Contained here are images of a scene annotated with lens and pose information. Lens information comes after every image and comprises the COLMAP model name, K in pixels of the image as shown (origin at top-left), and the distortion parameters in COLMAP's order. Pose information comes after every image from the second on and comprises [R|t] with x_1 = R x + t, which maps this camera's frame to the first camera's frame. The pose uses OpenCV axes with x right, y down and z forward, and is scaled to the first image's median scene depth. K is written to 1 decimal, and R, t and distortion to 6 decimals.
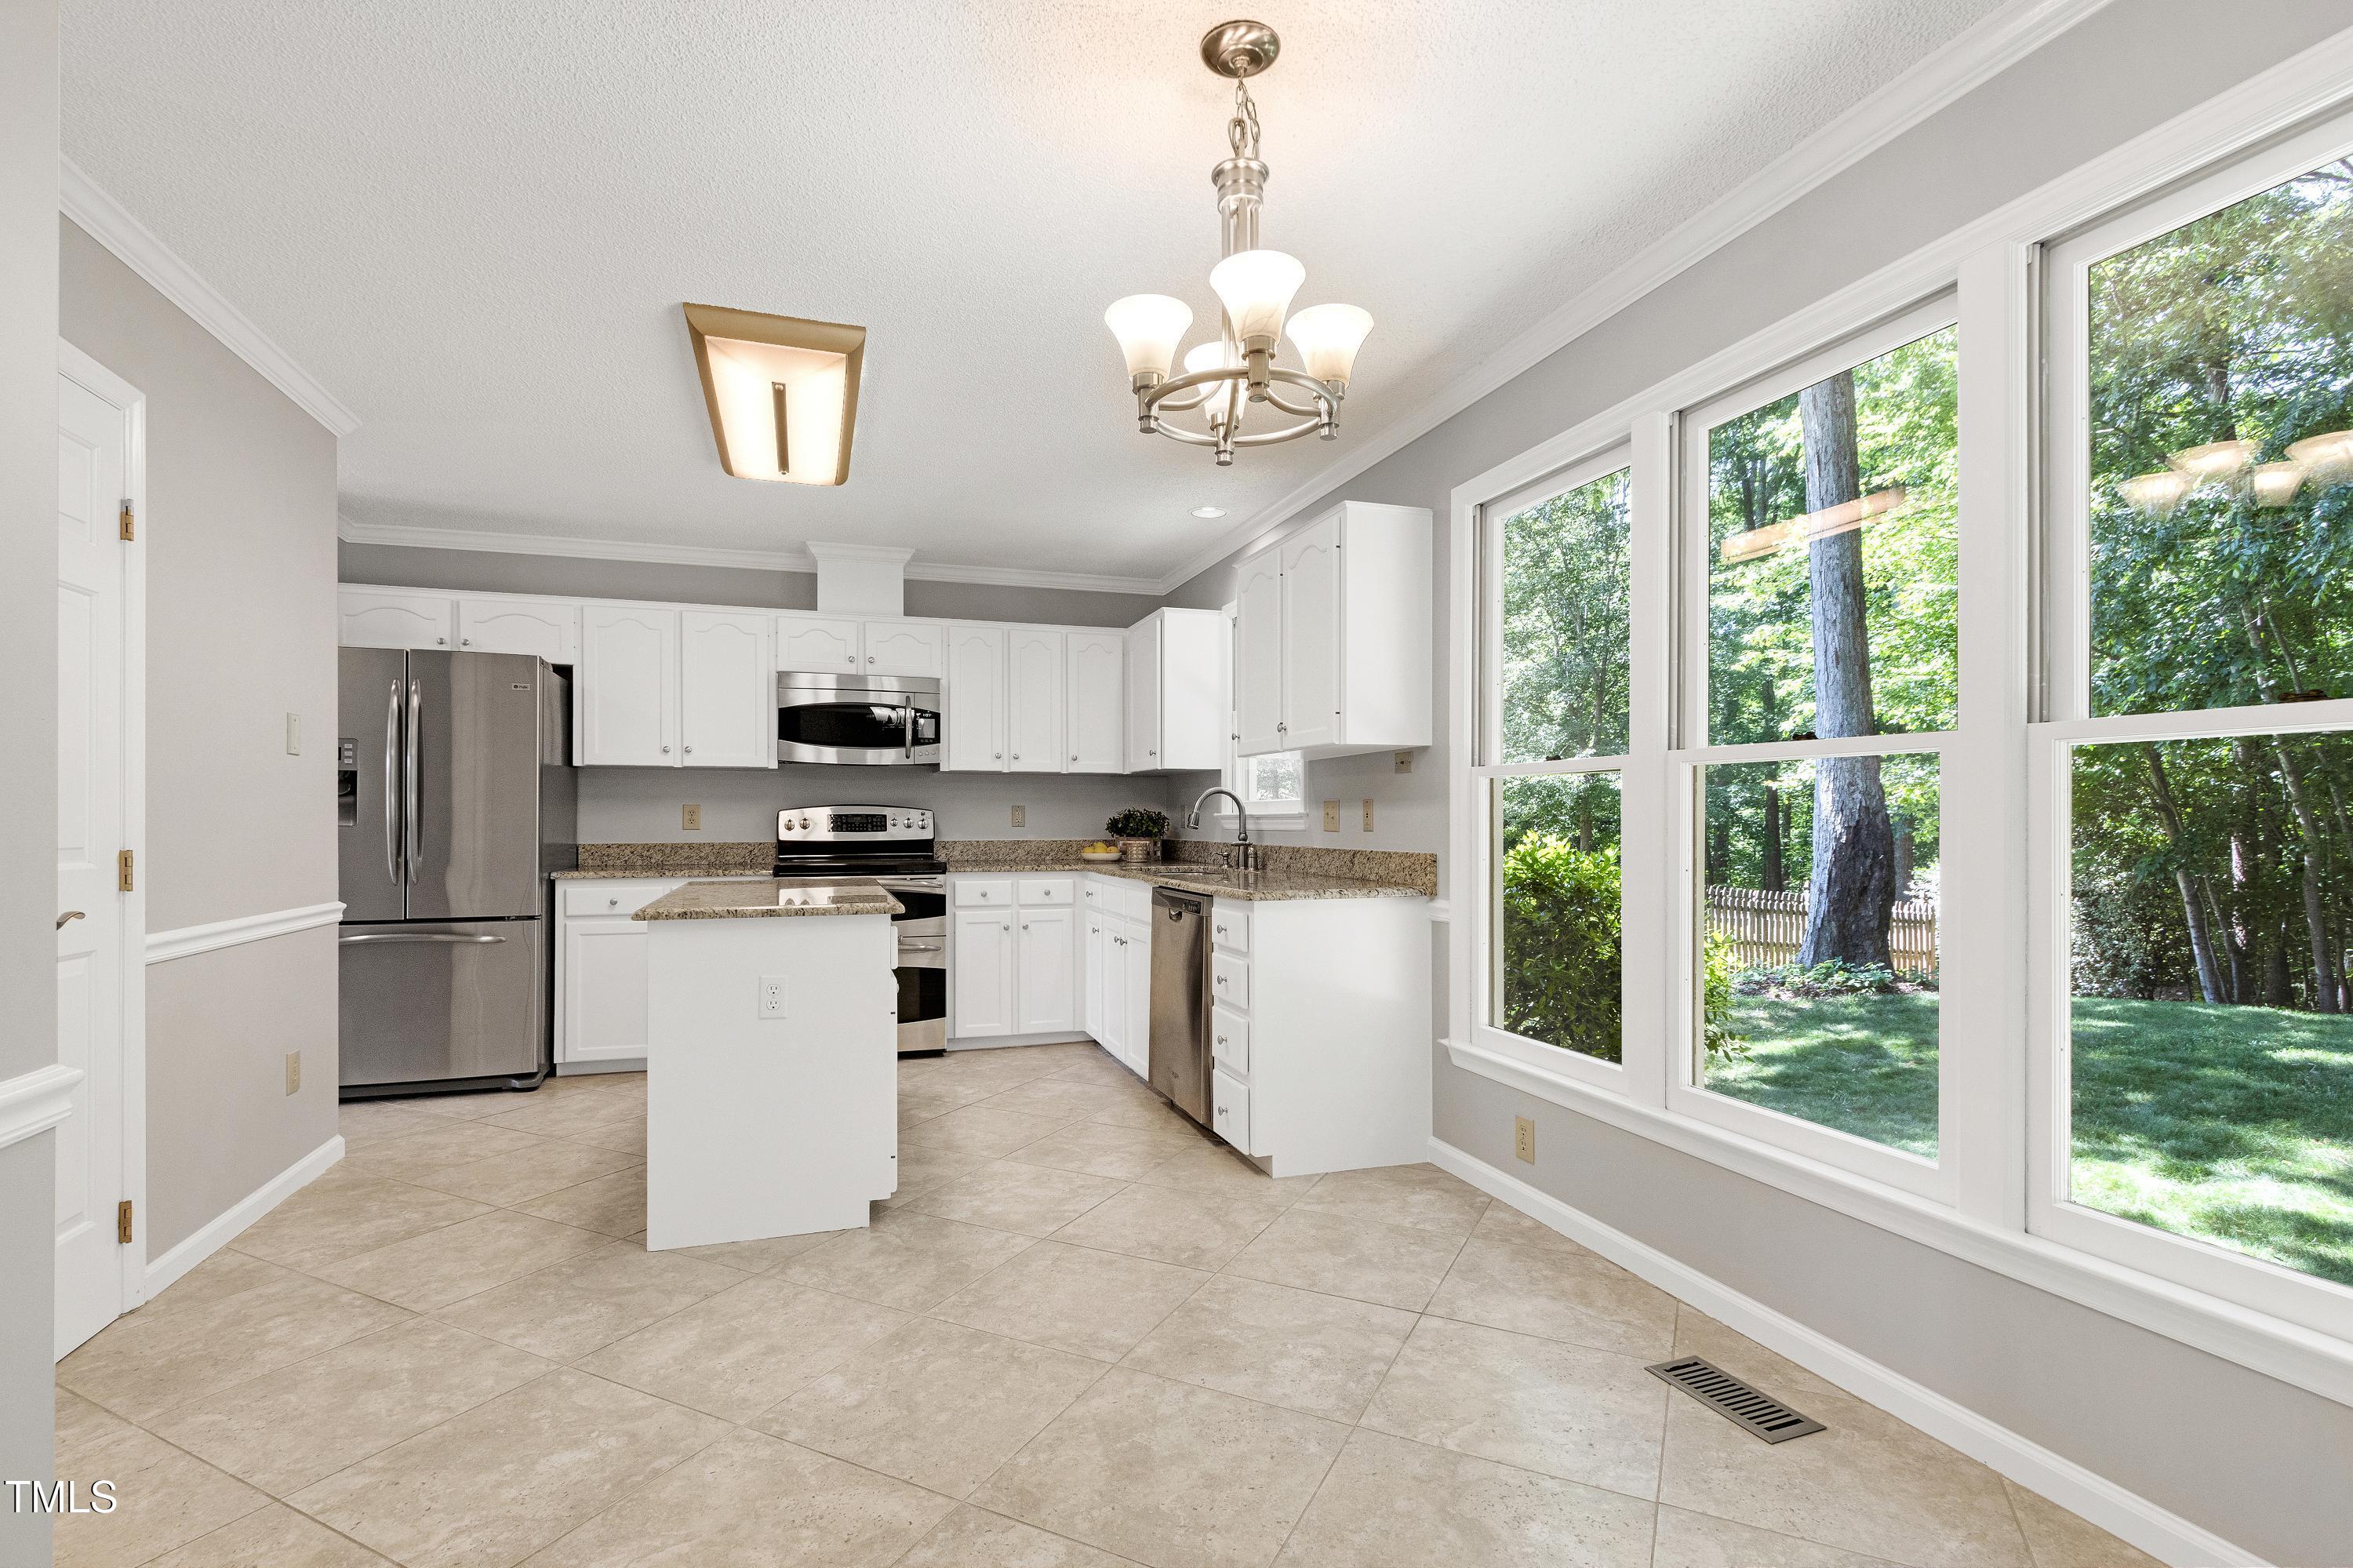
lens RADIAL K [[1104.2, 0, 1176.2], [0, 1104.2, 812.8], [0, 0, 1]] dist [0.010826, -0.000148]
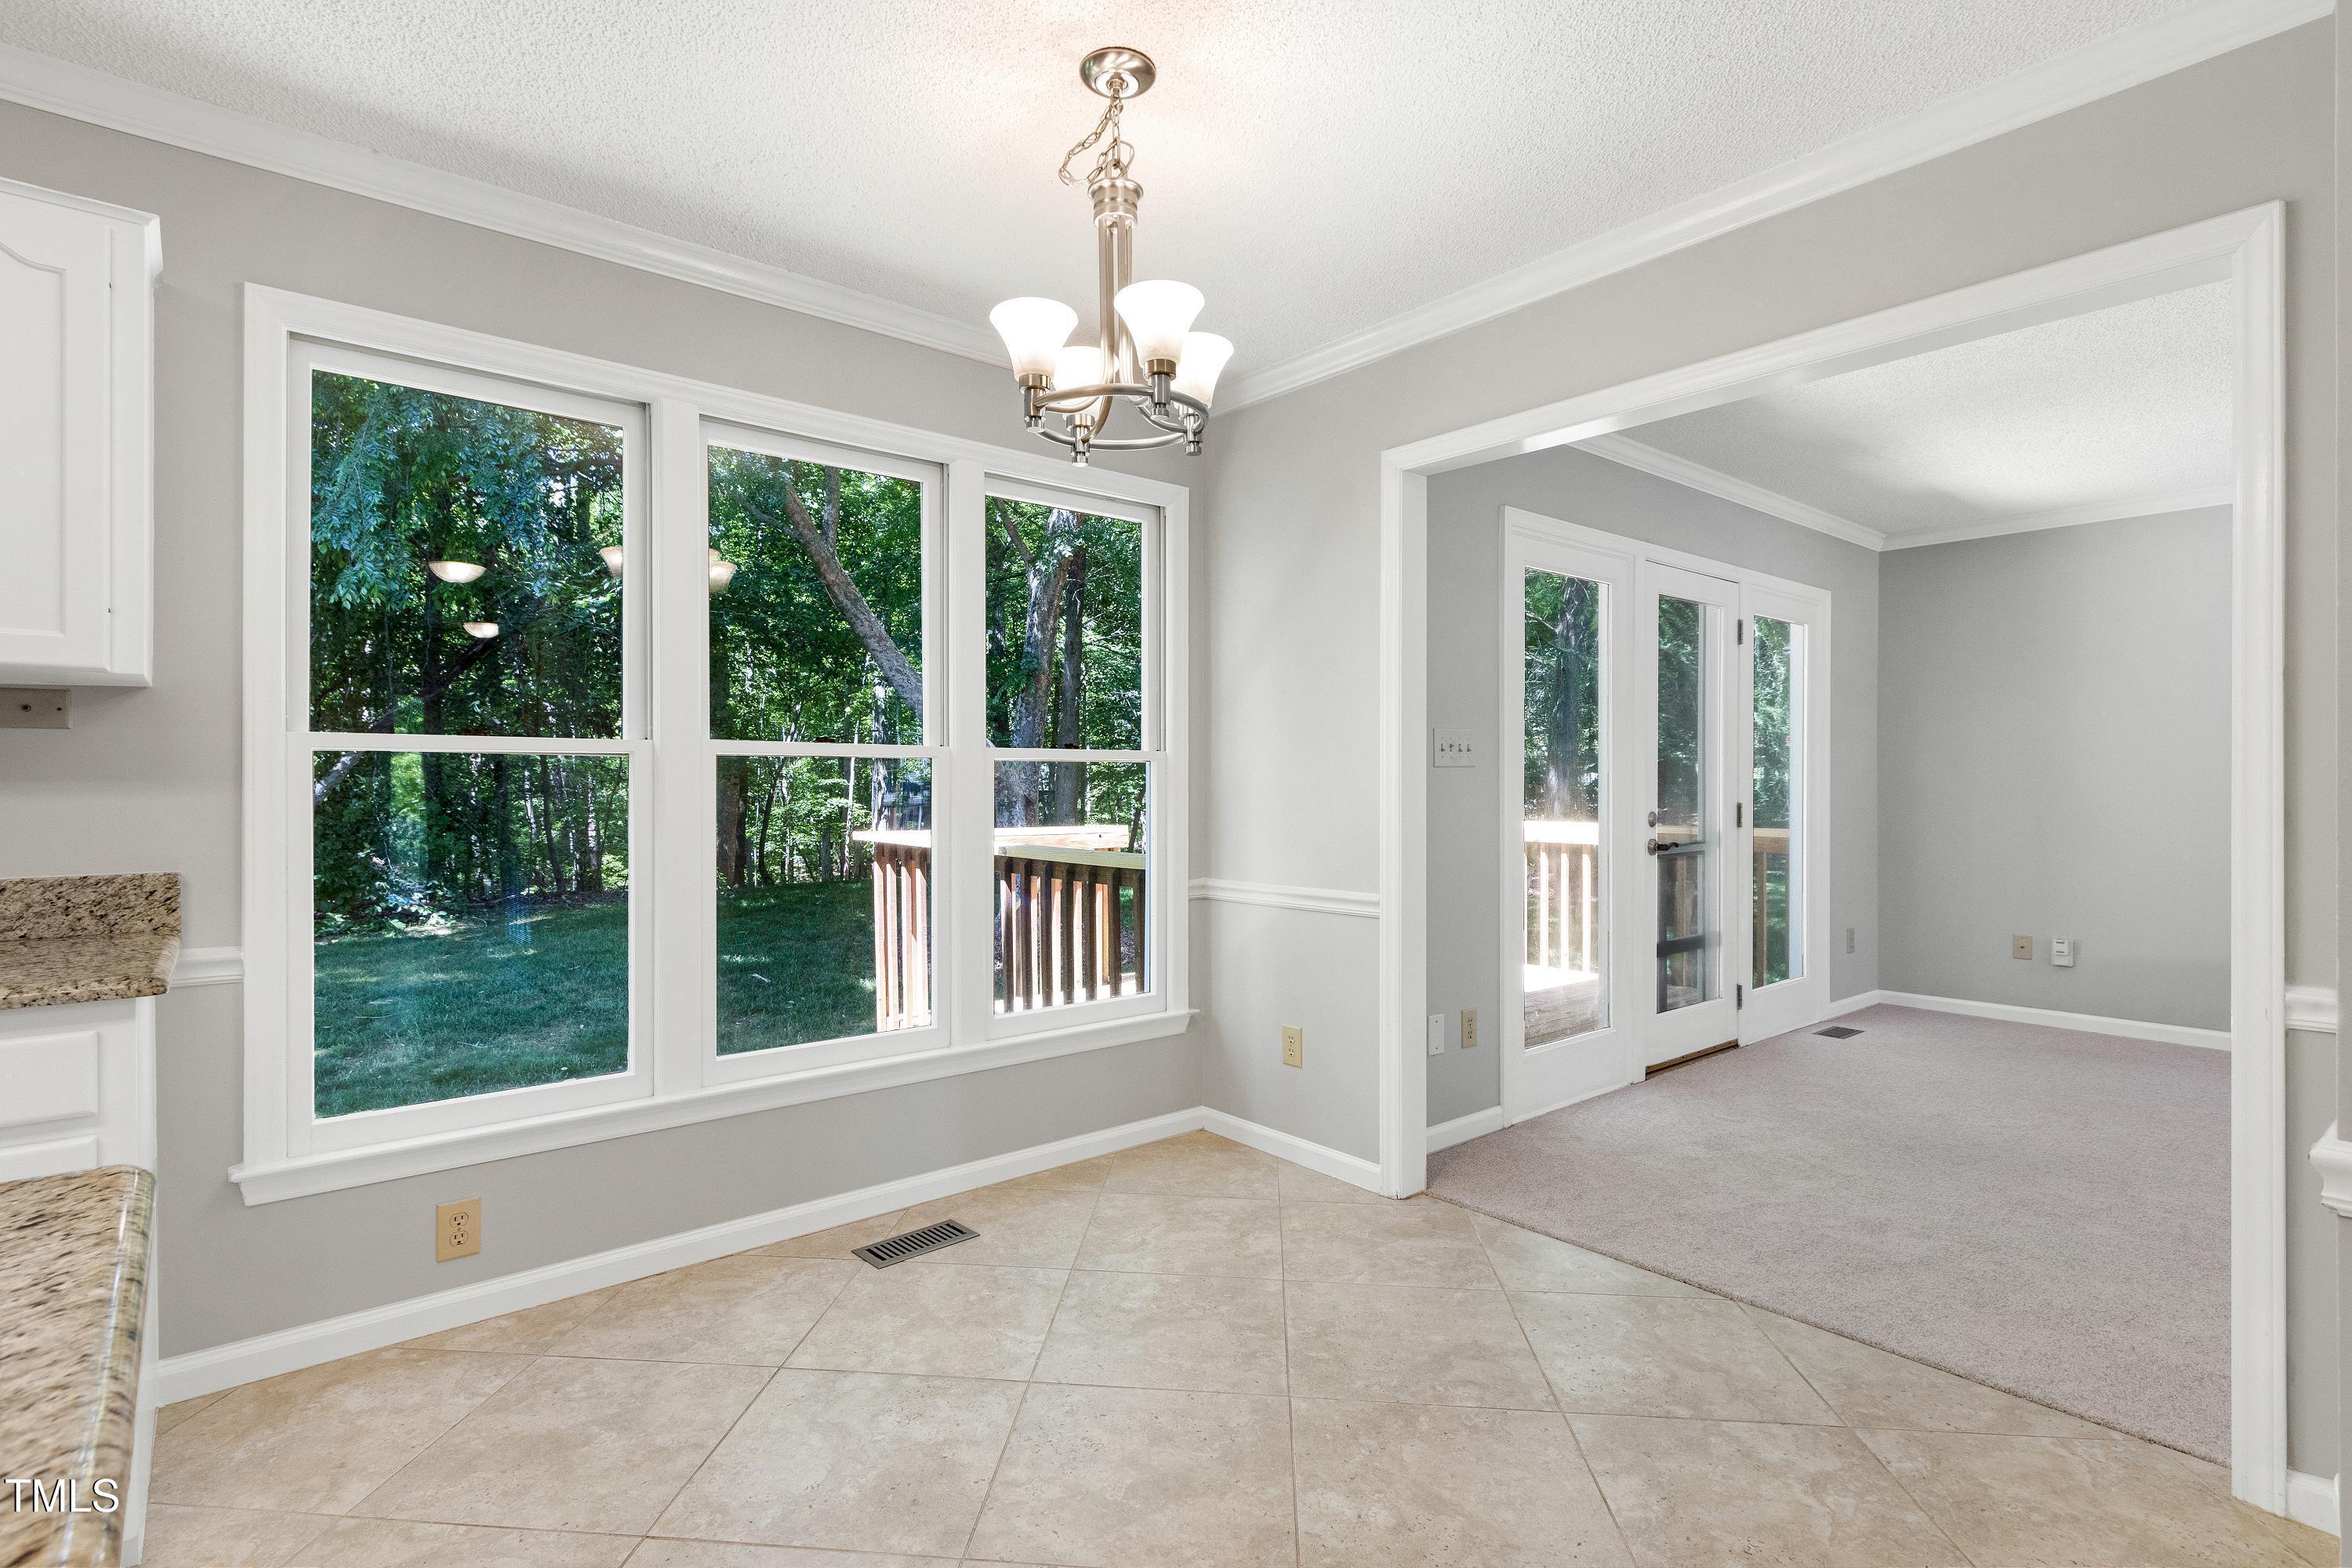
lens RADIAL K [[1135.2, 0, 1143.8], [0, 1135.2, 784.0], [0, 0, 1]] dist [-0.000077, -0.000963]
pose [[-0.355948, 0.001537, 0.934505, -0.484176], [-0.000500, 0.999998, -0.001835, -0.008606], [-0.934506, -0.001121, -0.355946, 0.697554]]
